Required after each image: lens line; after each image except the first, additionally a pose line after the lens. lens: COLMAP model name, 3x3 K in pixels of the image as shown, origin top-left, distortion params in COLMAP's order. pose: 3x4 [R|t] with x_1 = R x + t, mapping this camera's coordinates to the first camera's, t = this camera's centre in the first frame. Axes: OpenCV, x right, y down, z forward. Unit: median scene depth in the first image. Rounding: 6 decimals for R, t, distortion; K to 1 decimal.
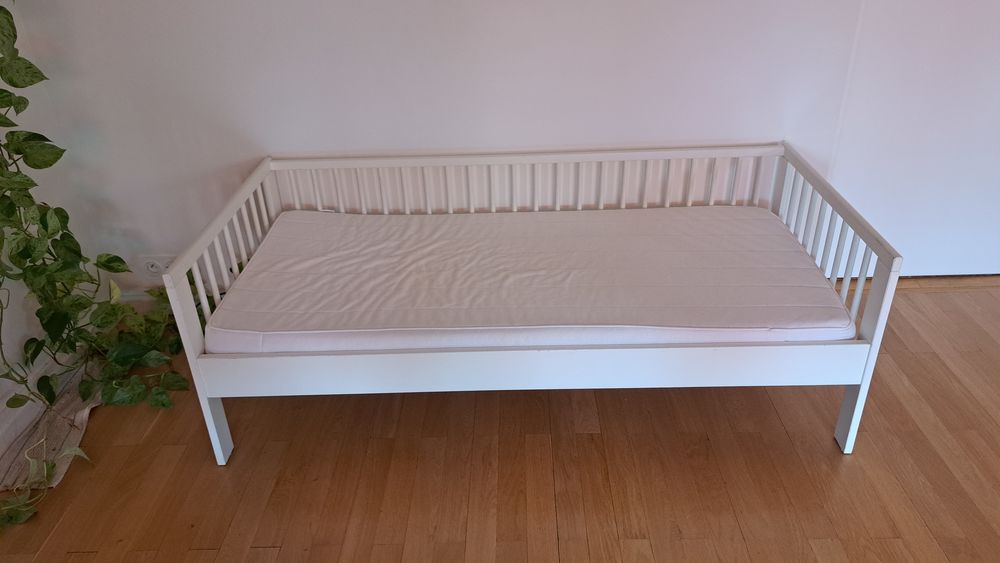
lens RADIAL K [[723.8, 0, 500.0], [0, 723.8, 281.5], [0, 0, 1]] dist [0.006536, 0.003344]
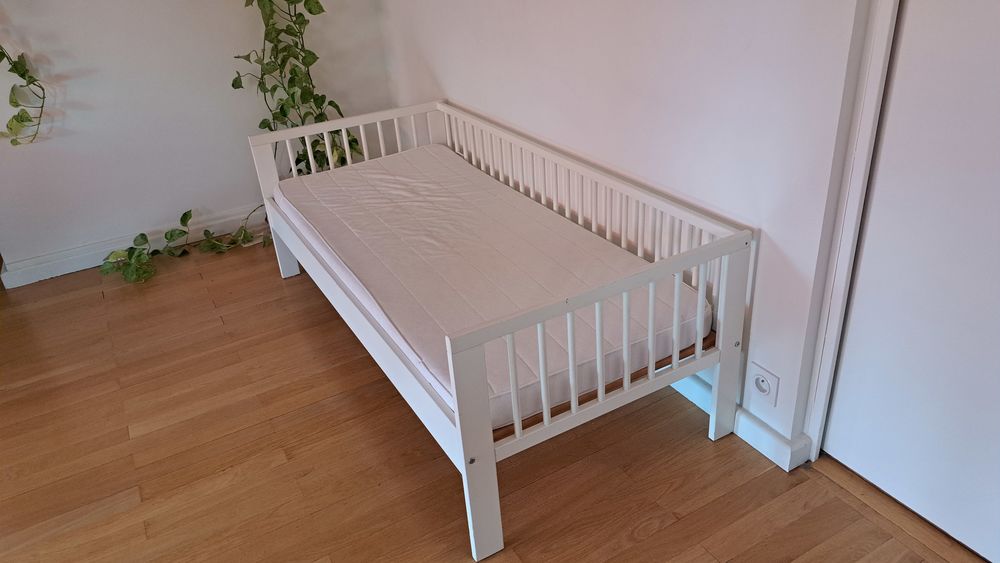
lens RADIAL K [[721.2, 0, 505.2], [0, 721.2, 253.8], [0, 0, 1]] dist [0.004163, 0.001216]
pose [[0.514783, 0.381975, -0.767524, 0.971083], [-0.383074, 0.903401, 0.192667, -0.253197], [0.766976, 0.194837, 0.611381, 0.424525]]
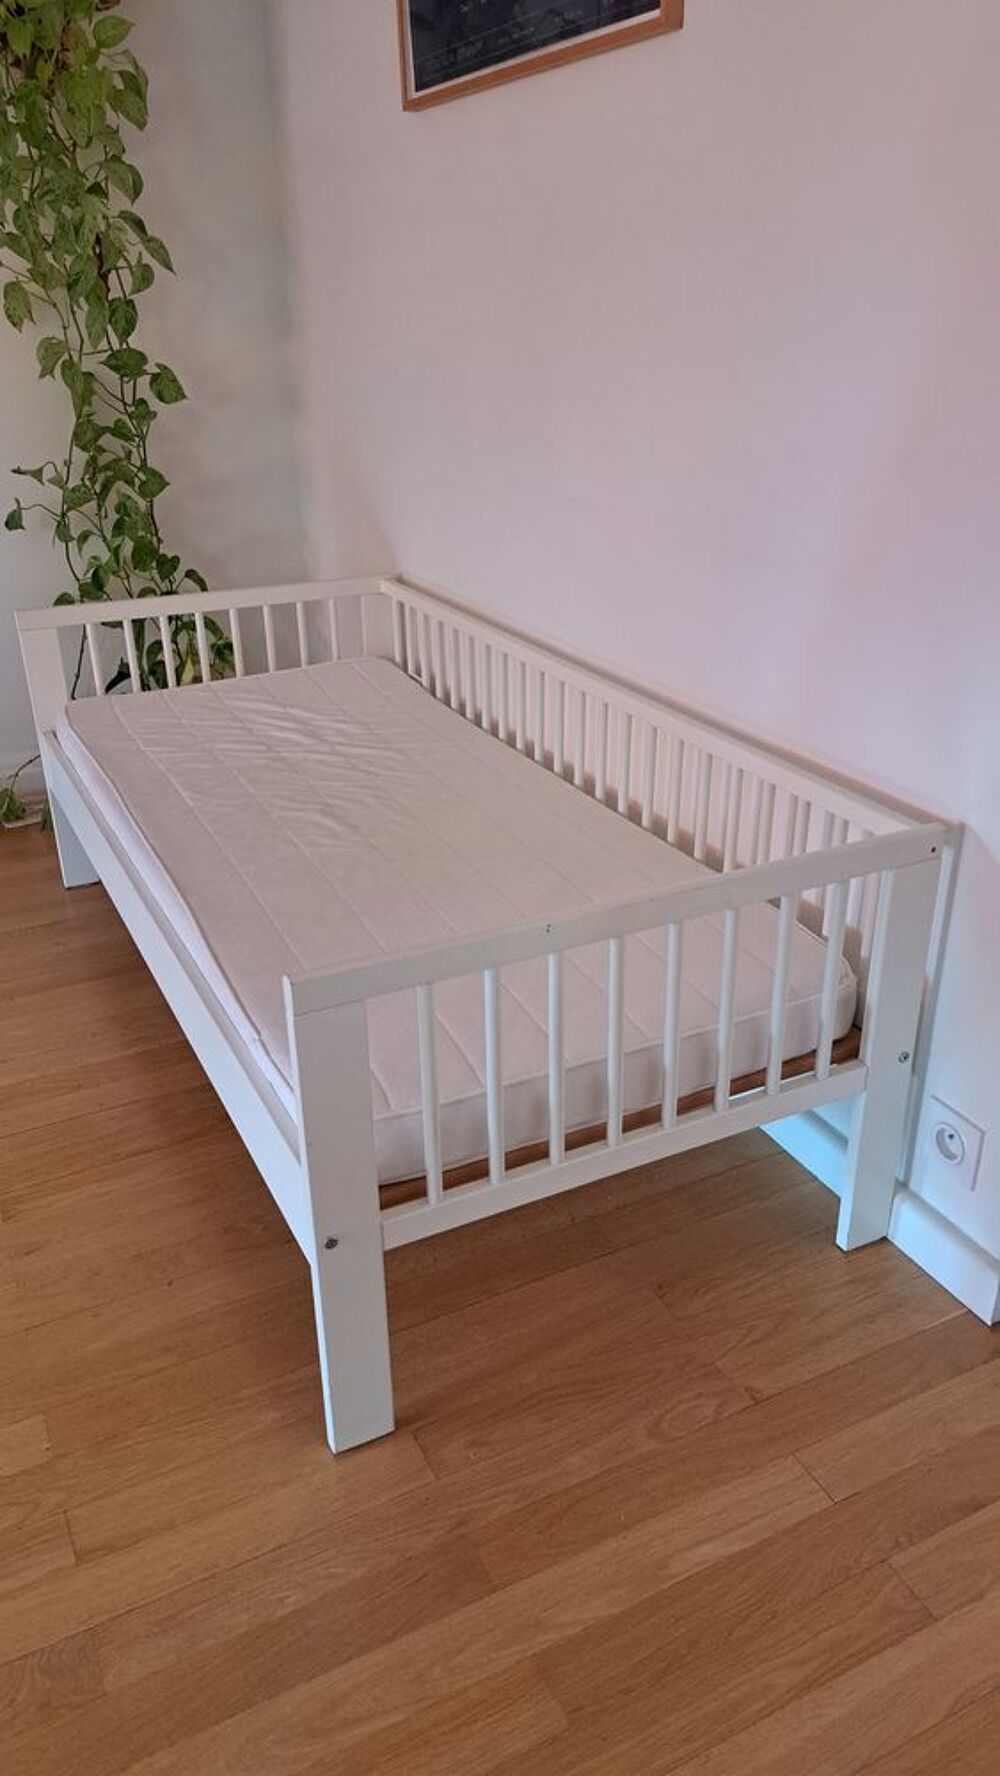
lens RADIAL K [[1280.8, 0, 500.0], [0, 1280.8, 888.0], [0, 0, 1]] dist [0.004163, 0.001216]
pose [[0.462356, 0.402873, -0.789886, 0.939822], [-0.442631, 0.876756, 0.188088, -0.218843], [0.768313, 0.262664, 0.583697, 0.538655]]
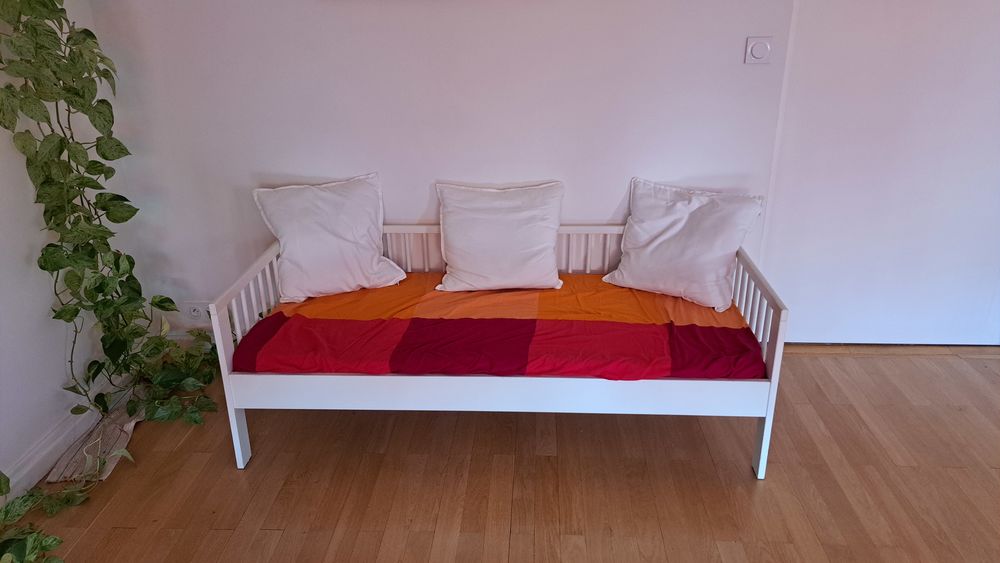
lens RADIAL K [[716.6, 0, 500.0], [0, 716.6, 281.5], [0, 0, 1]] dist [0.008023, 0.002198]
pose [[0.998955, 0.034416, -0.030088, 0.072396], [-0.037761, 0.992202, -0.118785, 0.069013], [0.025765, 0.119797, 0.992464, -0.211615]]
